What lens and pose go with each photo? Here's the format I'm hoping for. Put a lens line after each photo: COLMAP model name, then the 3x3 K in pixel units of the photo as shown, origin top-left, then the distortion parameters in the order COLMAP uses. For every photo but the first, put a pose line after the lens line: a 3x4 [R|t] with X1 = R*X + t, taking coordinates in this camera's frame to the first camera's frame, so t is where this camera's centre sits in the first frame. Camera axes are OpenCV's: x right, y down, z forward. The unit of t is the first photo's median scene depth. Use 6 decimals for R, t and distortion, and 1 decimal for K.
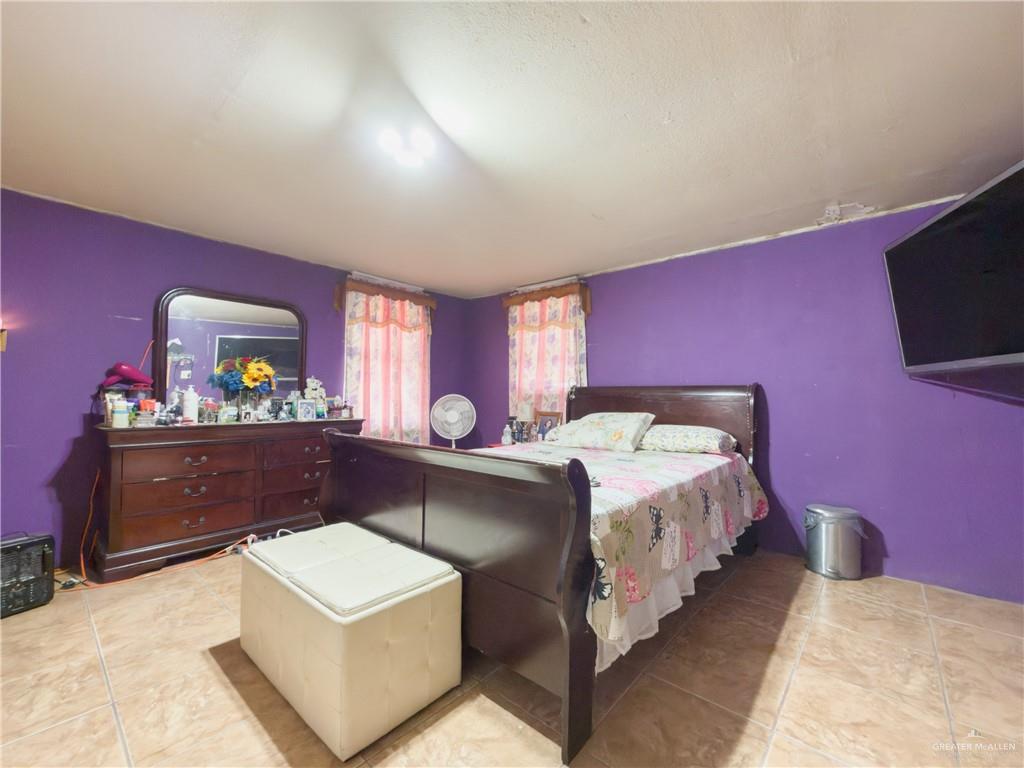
lens RADIAL K [[408.7, 0, 520.8], [0, 408.7, 386.2], [0, 0, 1]] dist [-0.000693, 0.000259]
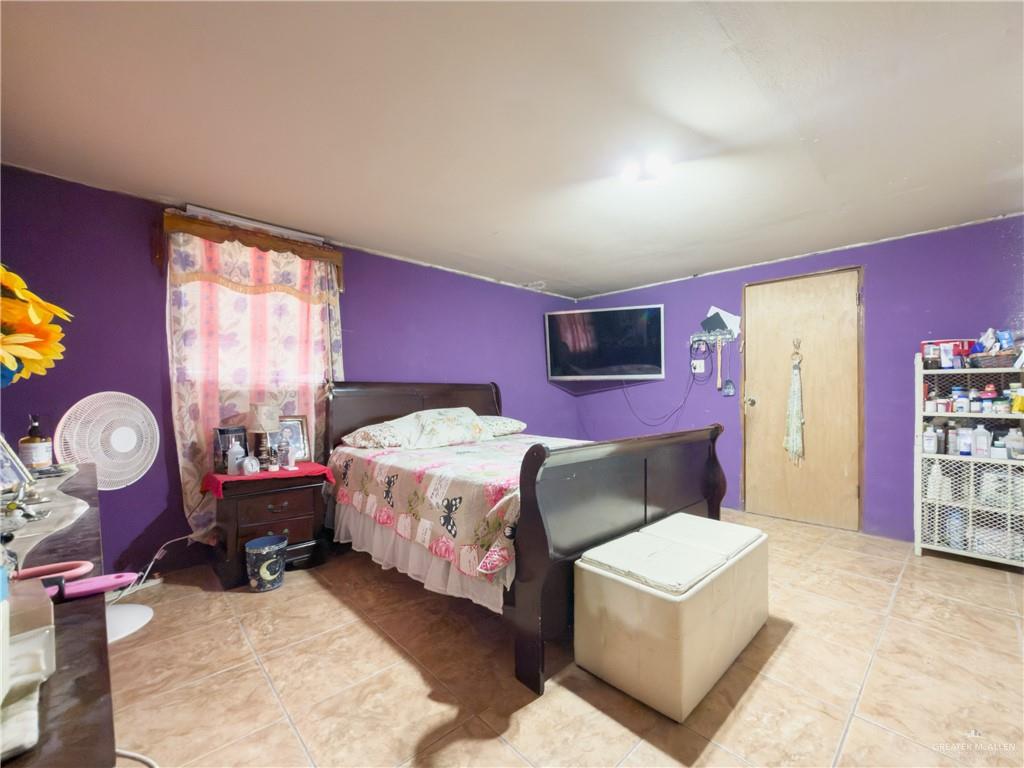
lens RADIAL K [[447.1, 0, 519.4], [0, 447.1, 390.5], [0, 0, 1]] dist [0.000132, -0.000531]
pose [[0.090870, -0.005341, 0.995848, -0.663950], [-0.023450, 0.999697, 0.007502, 0.004933], [-0.995587, -0.024035, 0.090717, 0.532653]]
